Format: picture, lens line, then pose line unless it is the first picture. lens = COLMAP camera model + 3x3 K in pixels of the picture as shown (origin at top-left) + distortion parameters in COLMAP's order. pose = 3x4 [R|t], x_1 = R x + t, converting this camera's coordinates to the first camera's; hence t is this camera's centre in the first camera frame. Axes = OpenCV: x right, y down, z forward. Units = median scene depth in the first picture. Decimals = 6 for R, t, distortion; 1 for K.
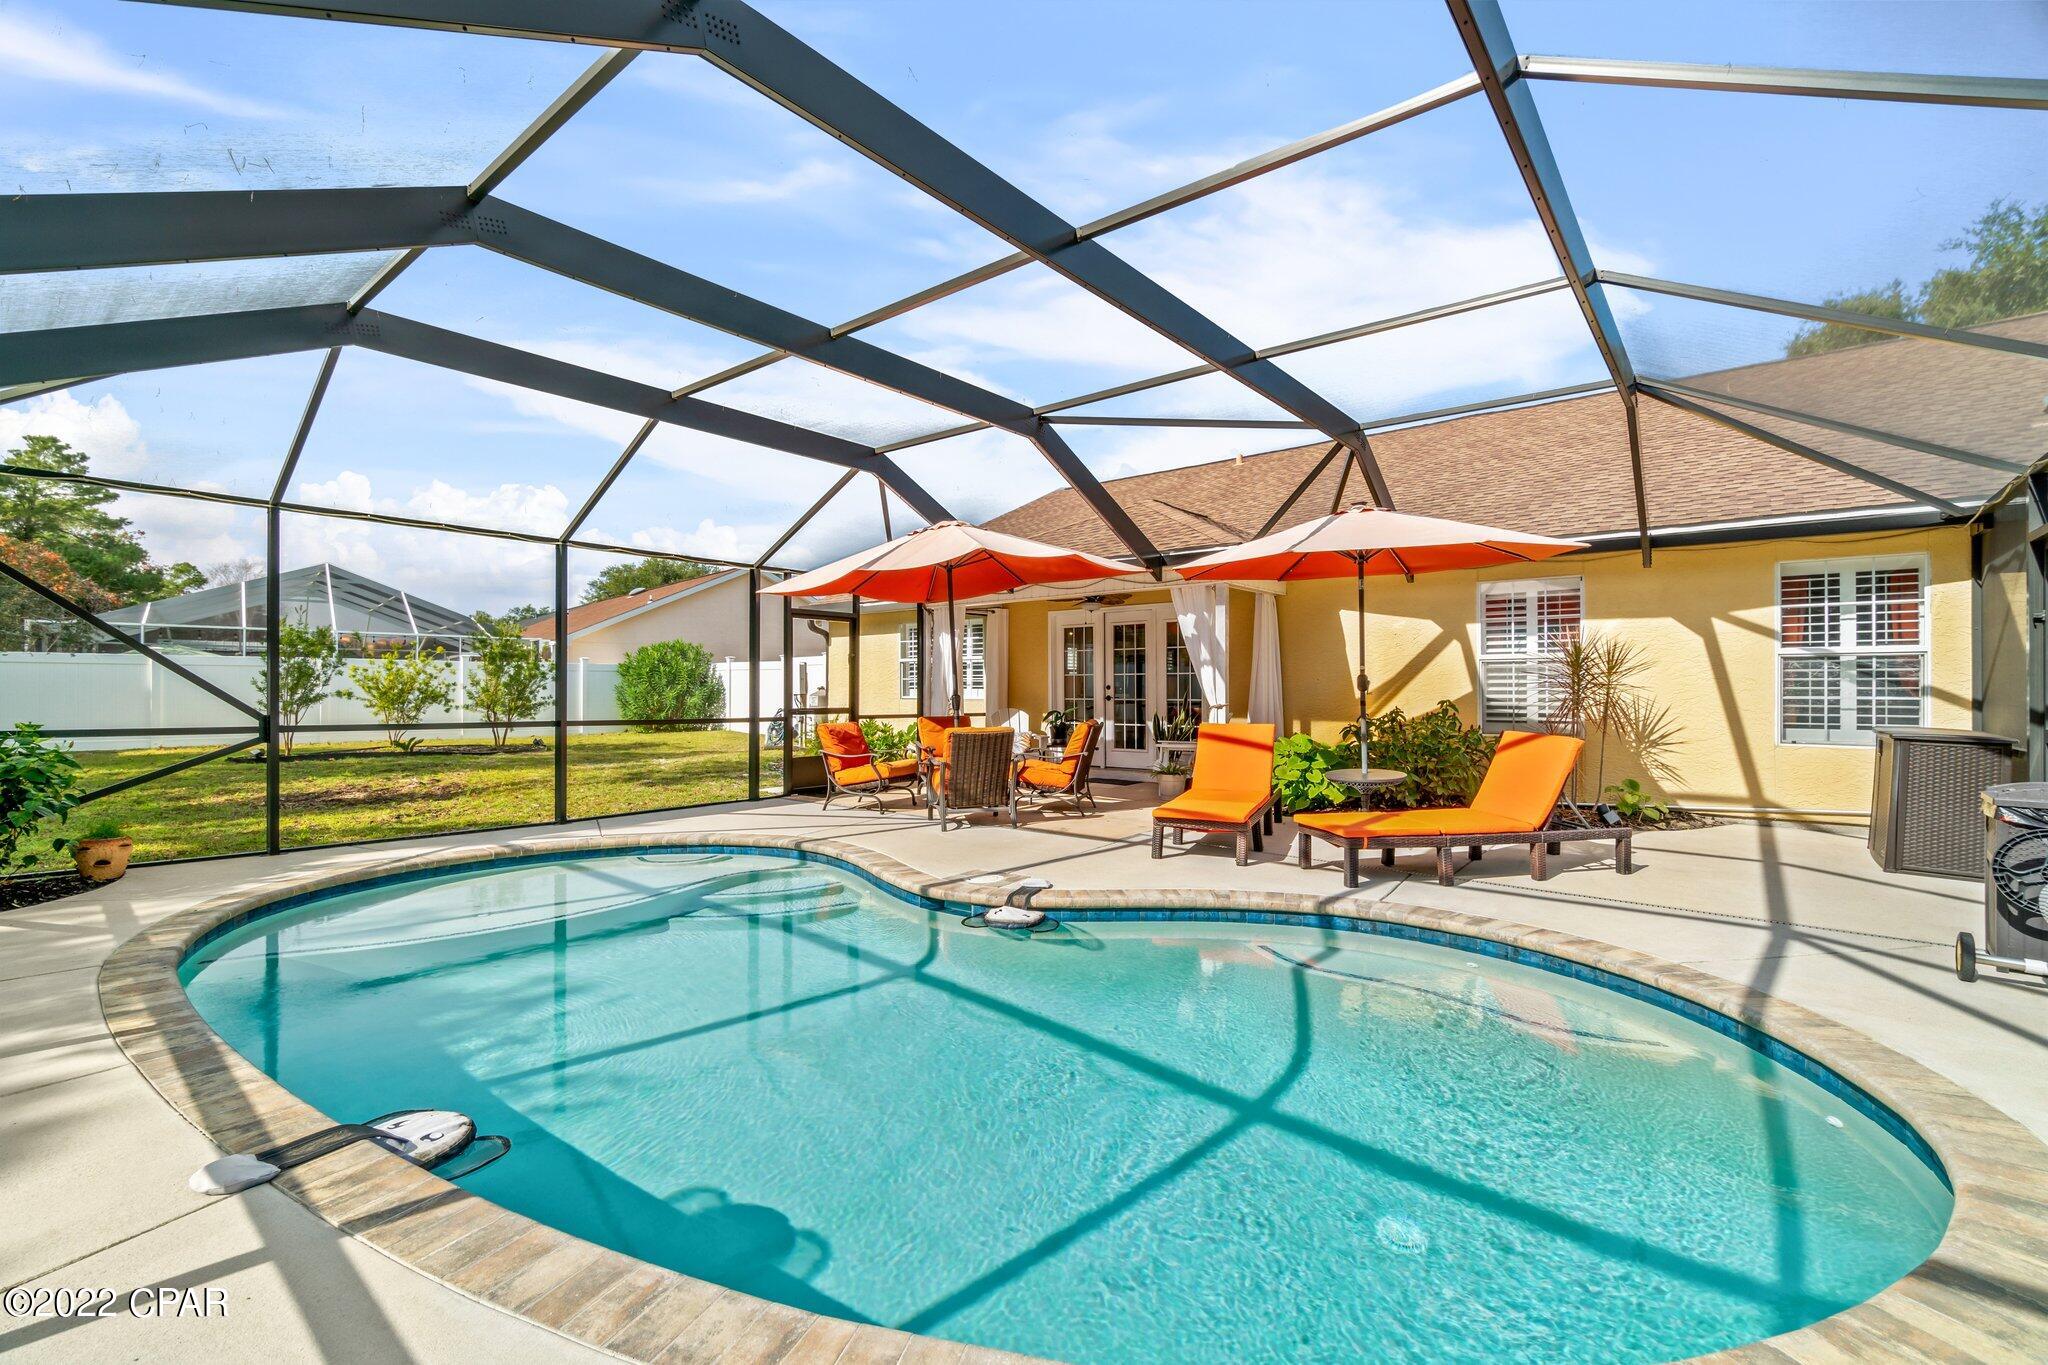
lens RADIAL K [[883.2, 0, 1027.4], [0, 883.2, 685.4], [0, 0, 1]] dist [-0.002338, 0.000059]
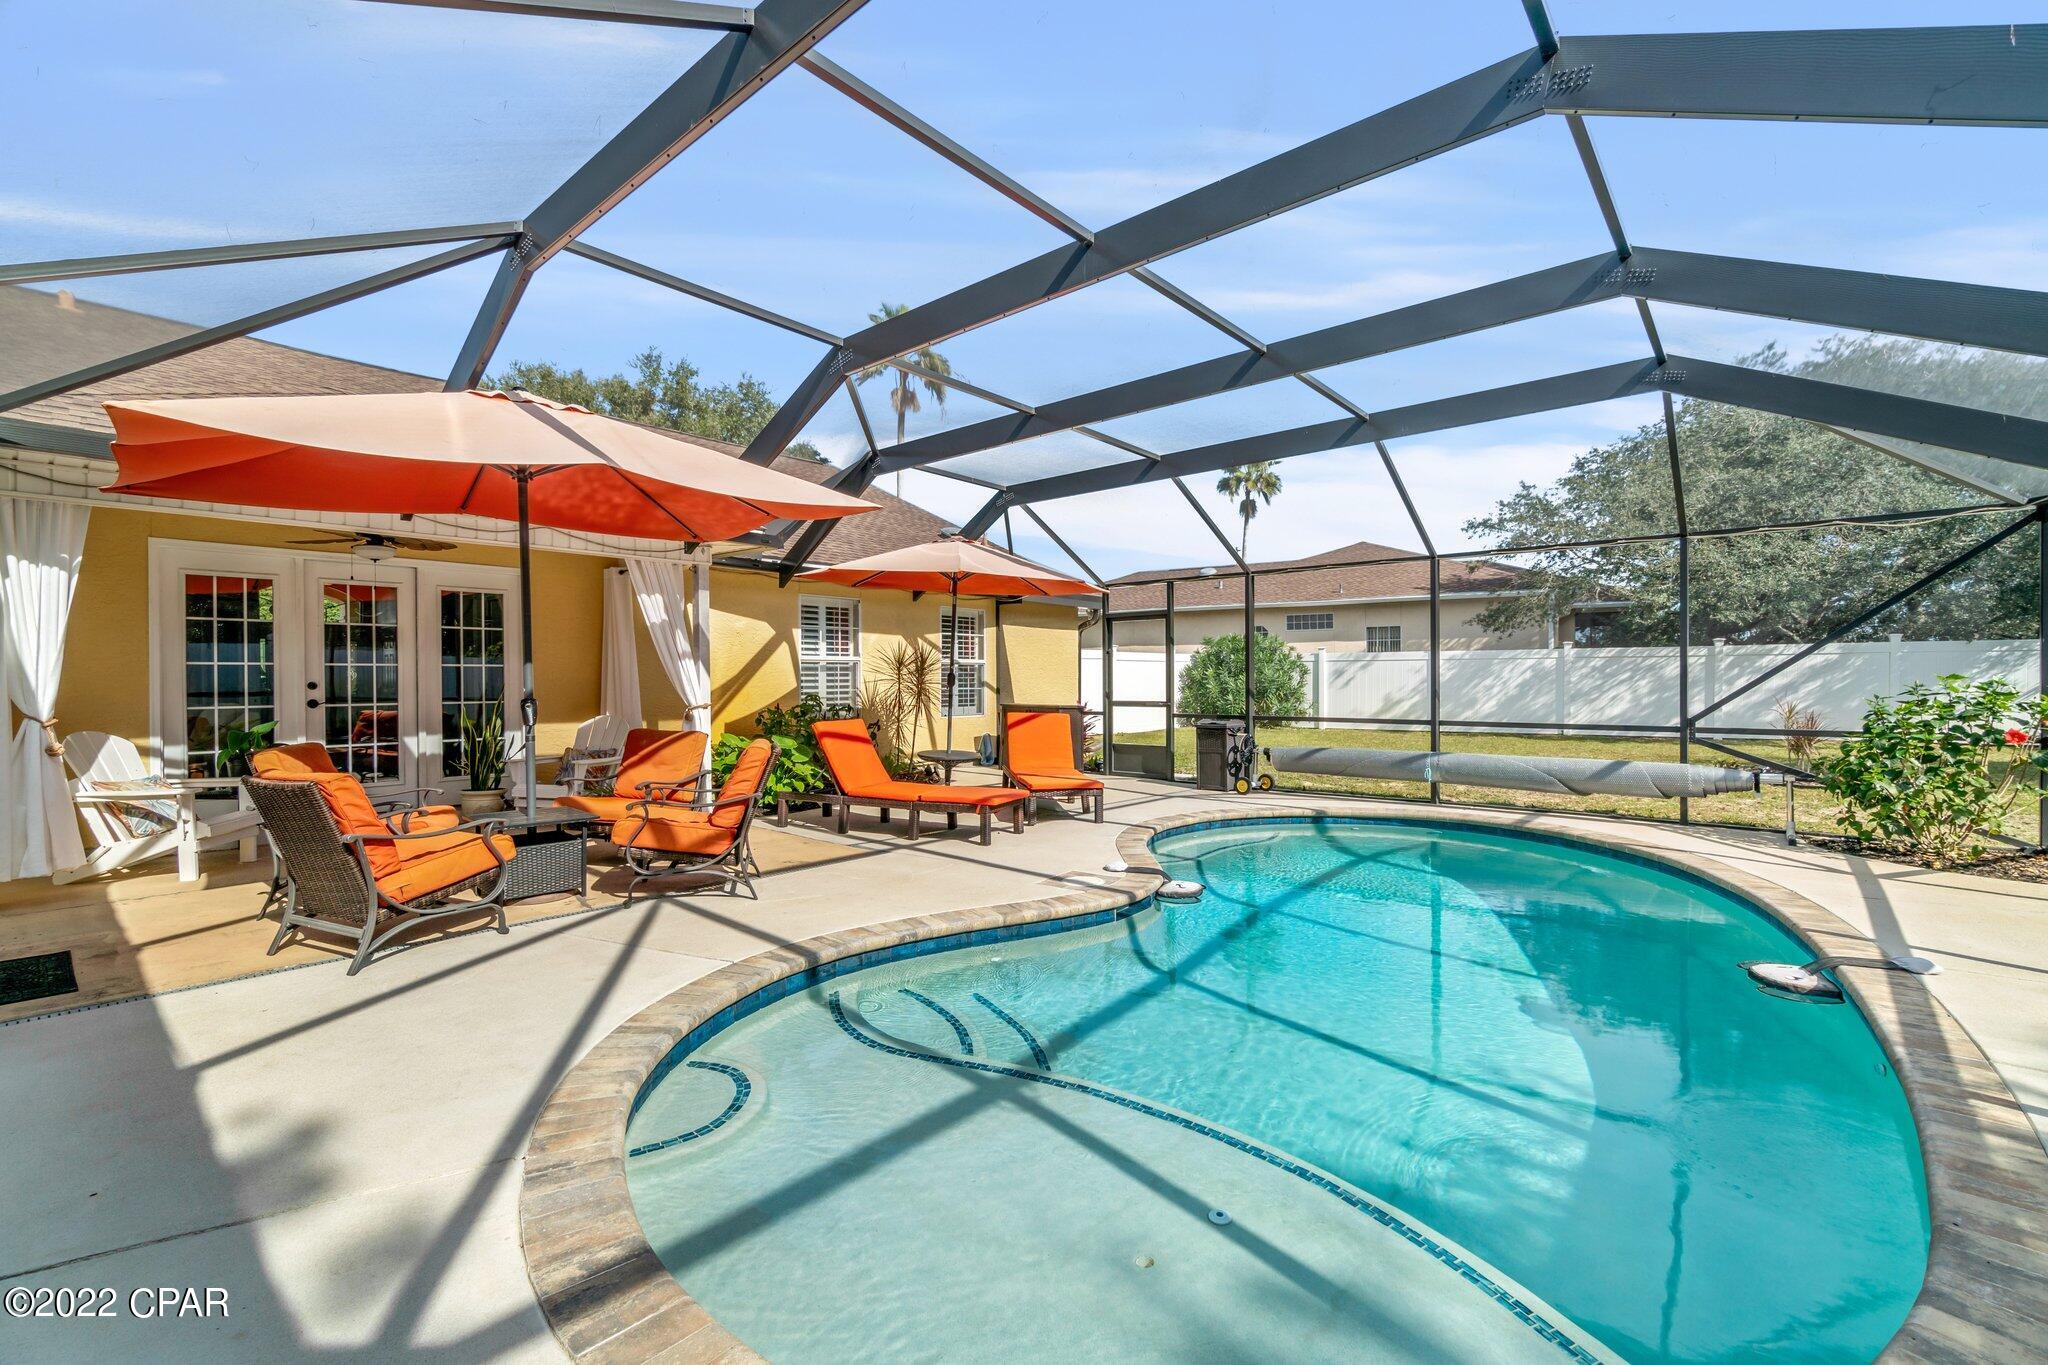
lens RADIAL K [[883.2, 0, 1027.4], [0, 883.2, 685.4], [0, 0, 1]] dist [-0.002338, 0.000059]
pose [[0.017938, -0.006112, 0.999820, -0.850891], [0.000584, 0.999981, 0.006103, -0.002525], [-0.999839, 0.000474, 0.017941, 0.868950]]
